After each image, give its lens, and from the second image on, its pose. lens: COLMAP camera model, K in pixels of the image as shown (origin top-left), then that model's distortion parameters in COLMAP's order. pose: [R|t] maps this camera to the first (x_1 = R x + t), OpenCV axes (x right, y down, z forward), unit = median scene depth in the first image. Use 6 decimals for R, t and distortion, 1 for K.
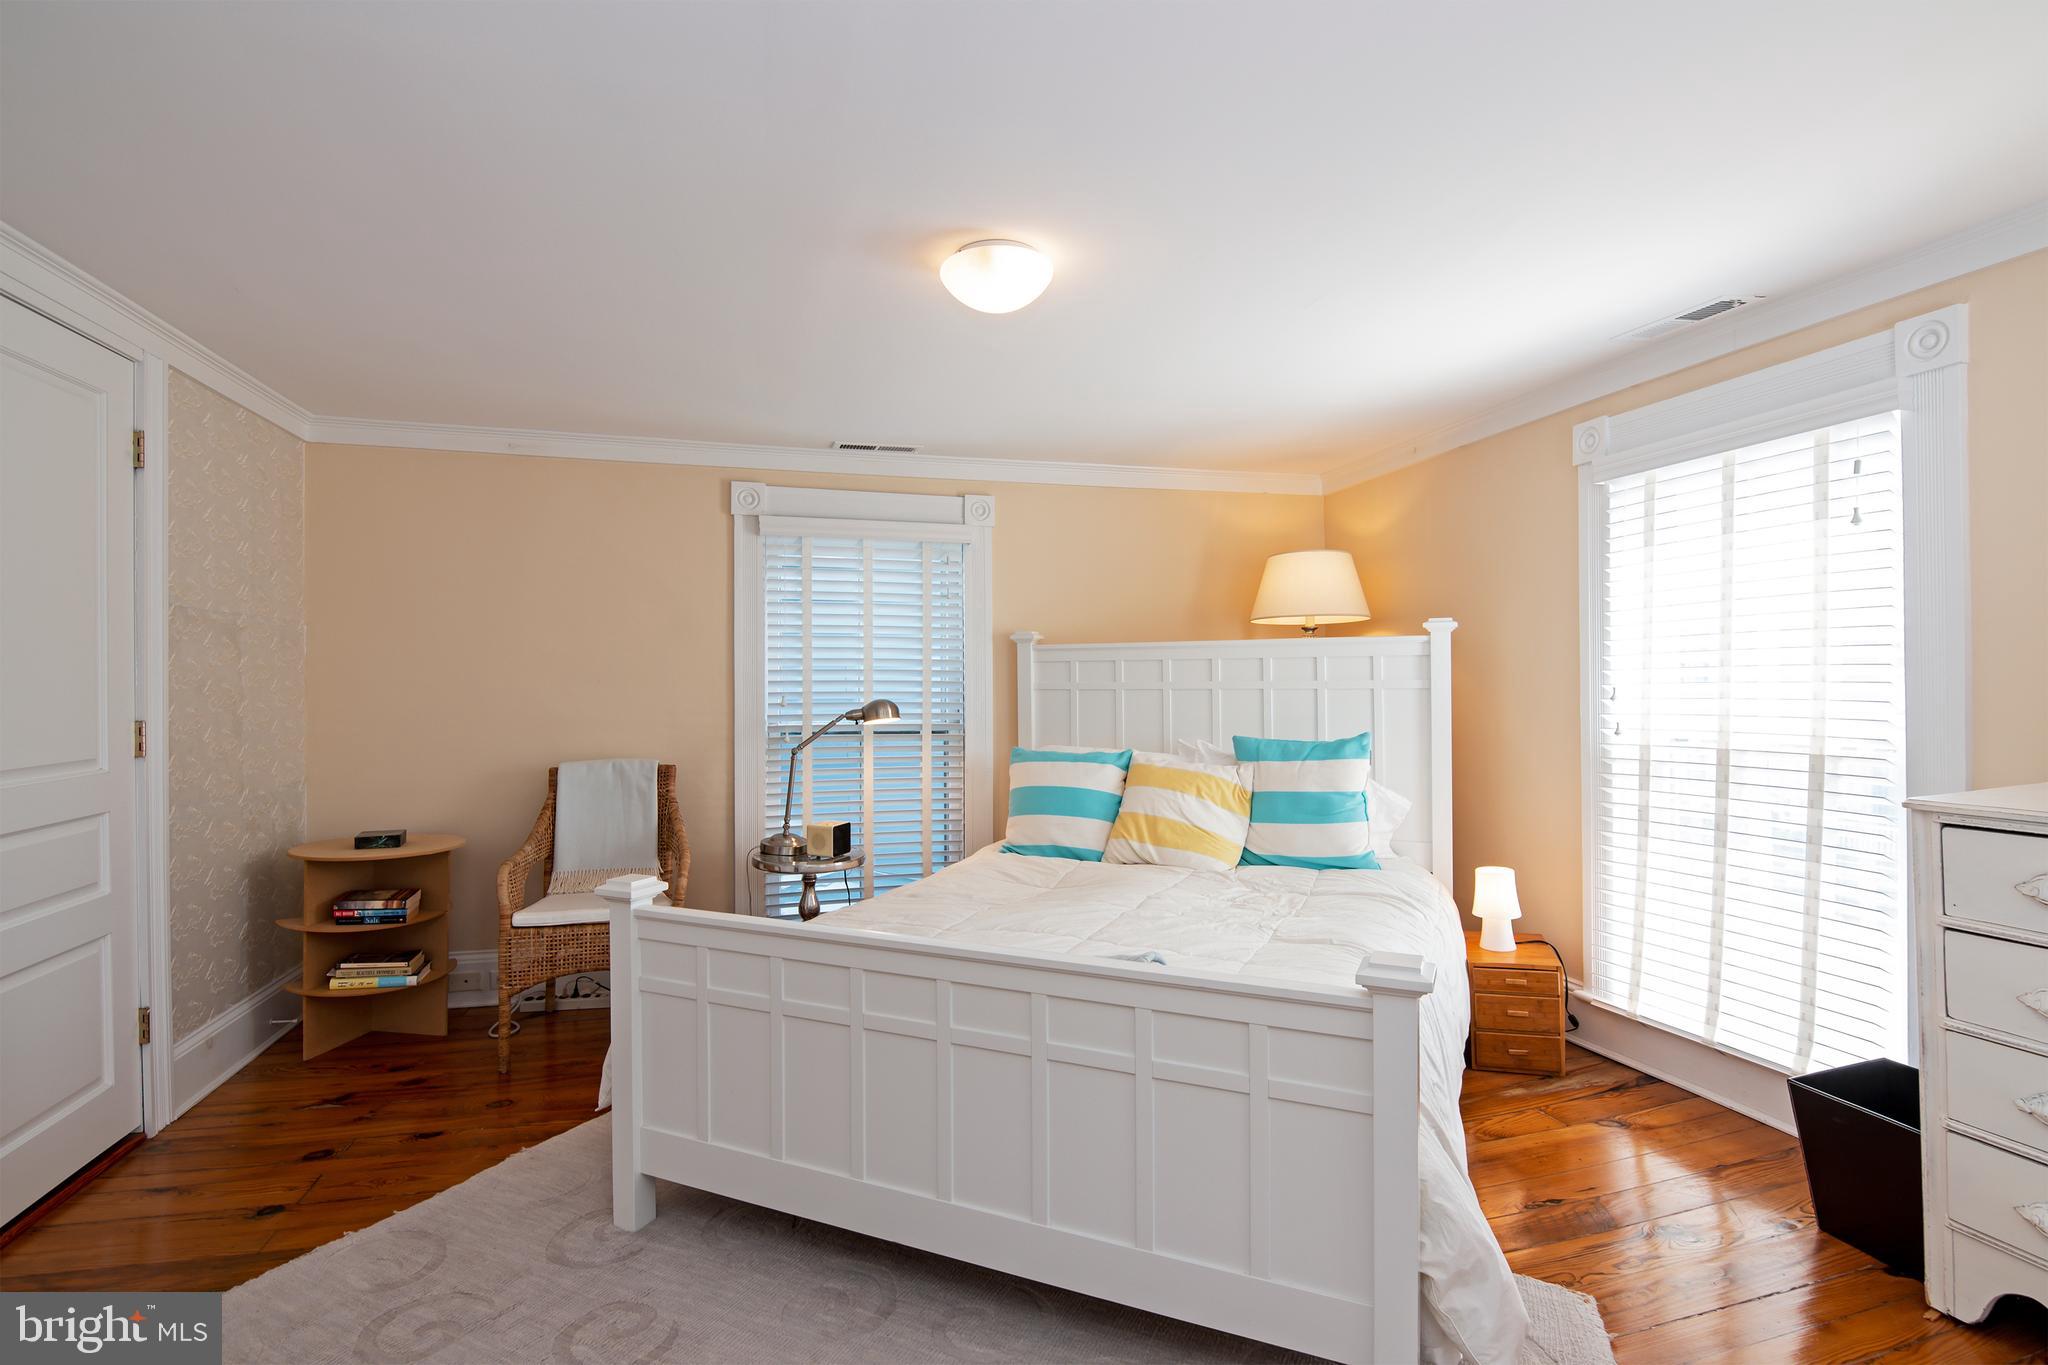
lens RADIAL K [[1004.1, 0, 1028.2], [0, 1004.1, 685.0], [0, 0, 1]] dist [0.001383, -0.000638]
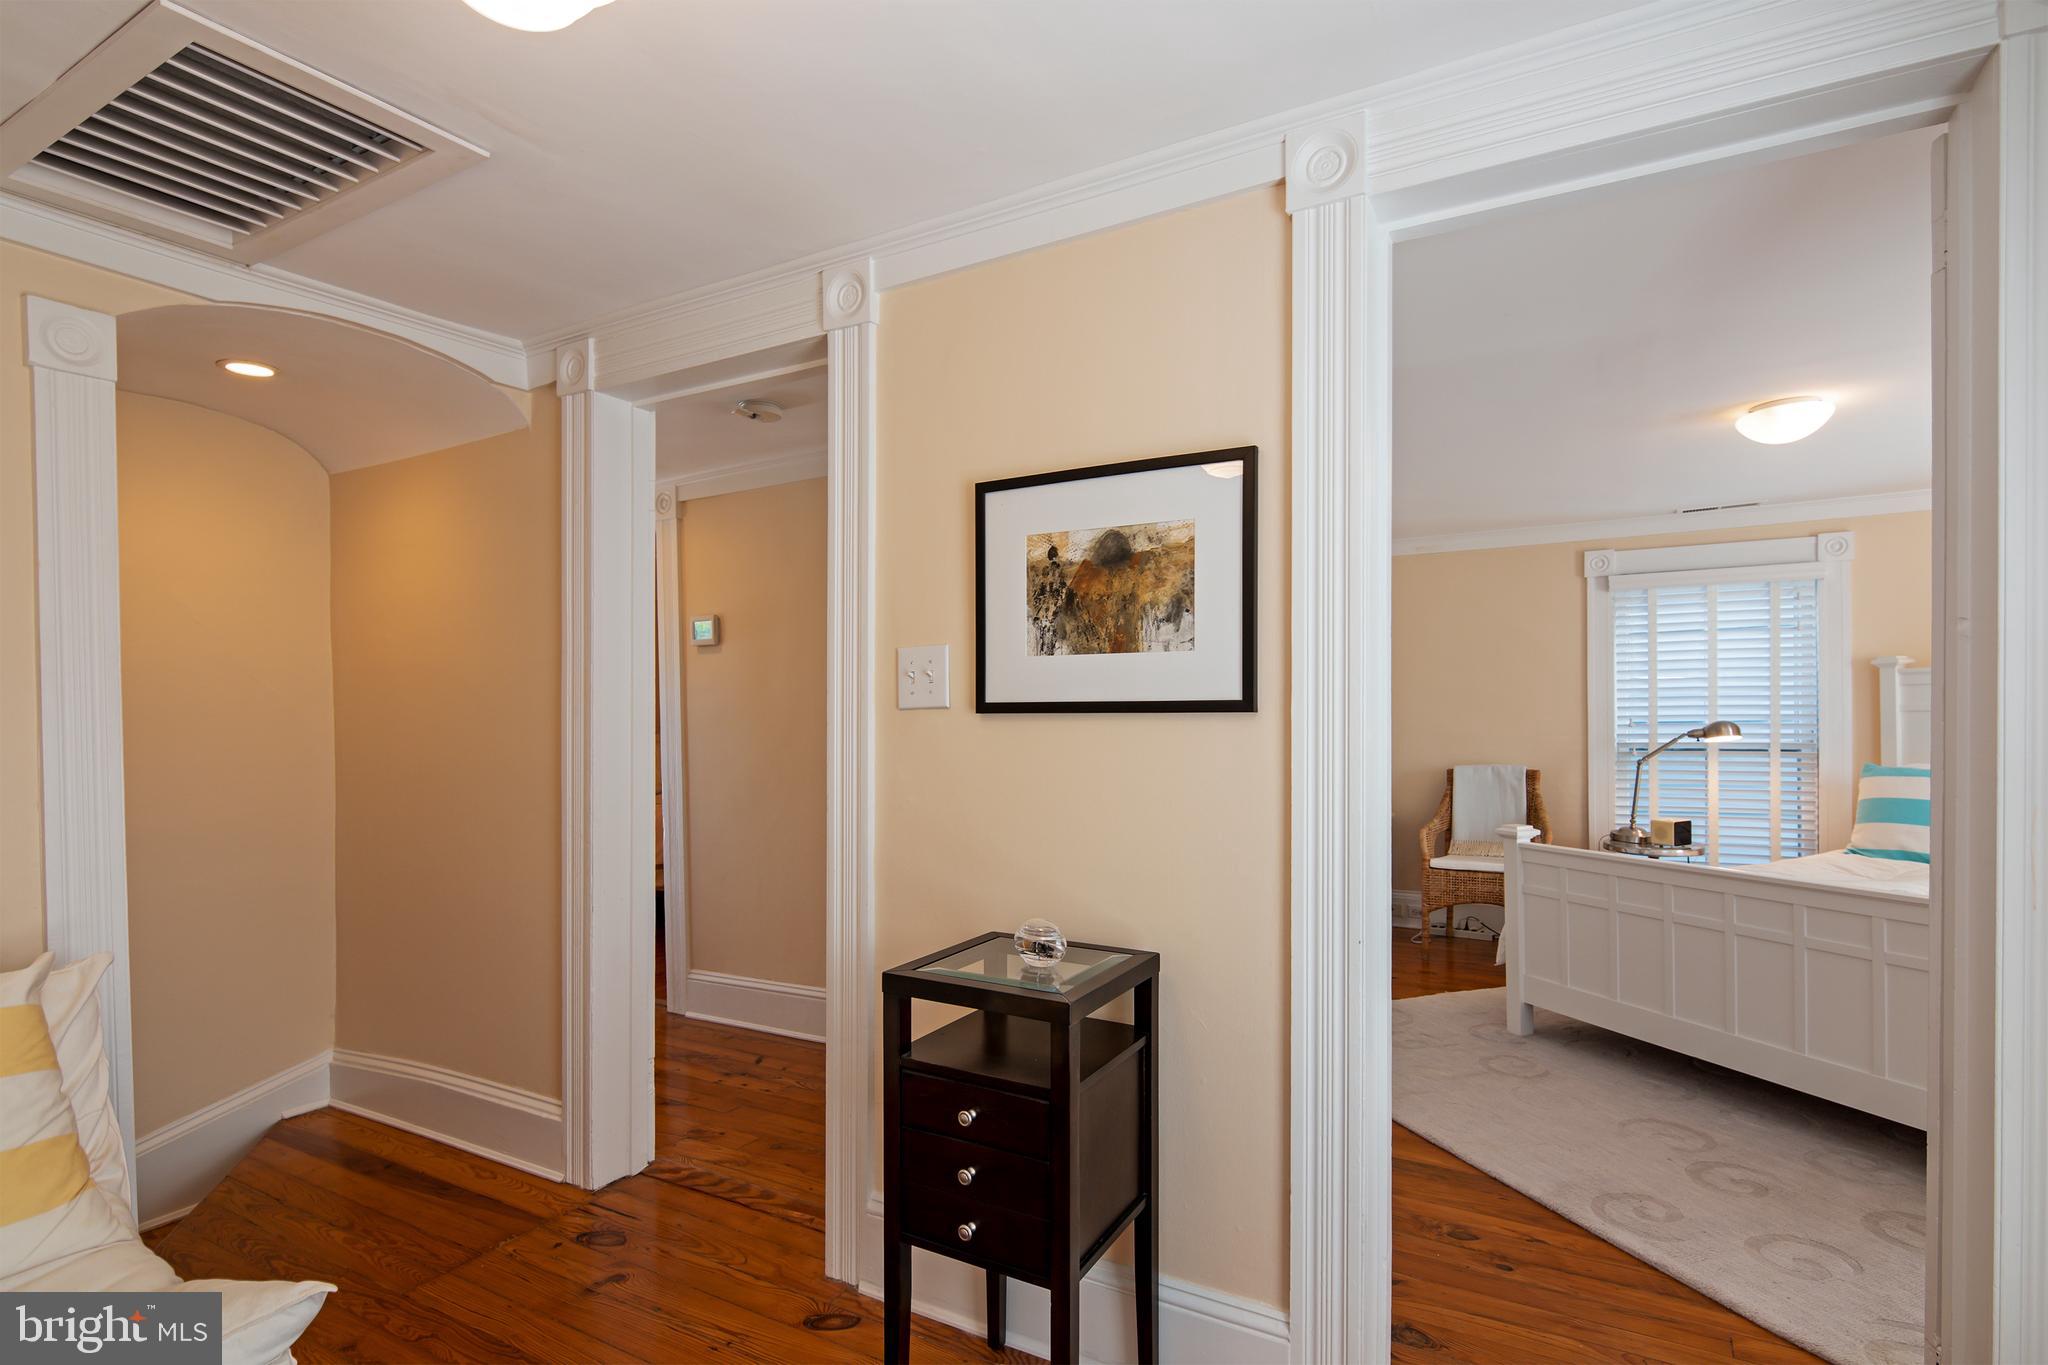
lens RADIAL K [[1004.1, 0, 1025.7], [0, 1004.1, 725.3], [0, 0, 1]] dist [0.001383, -0.000638]
pose [[0.695382, -0.001476, -0.718639, 0.137093], [0.008688, 0.999942, 0.006352, 0.005078], [0.718588, -0.010661, 0.695355, -0.430351]]
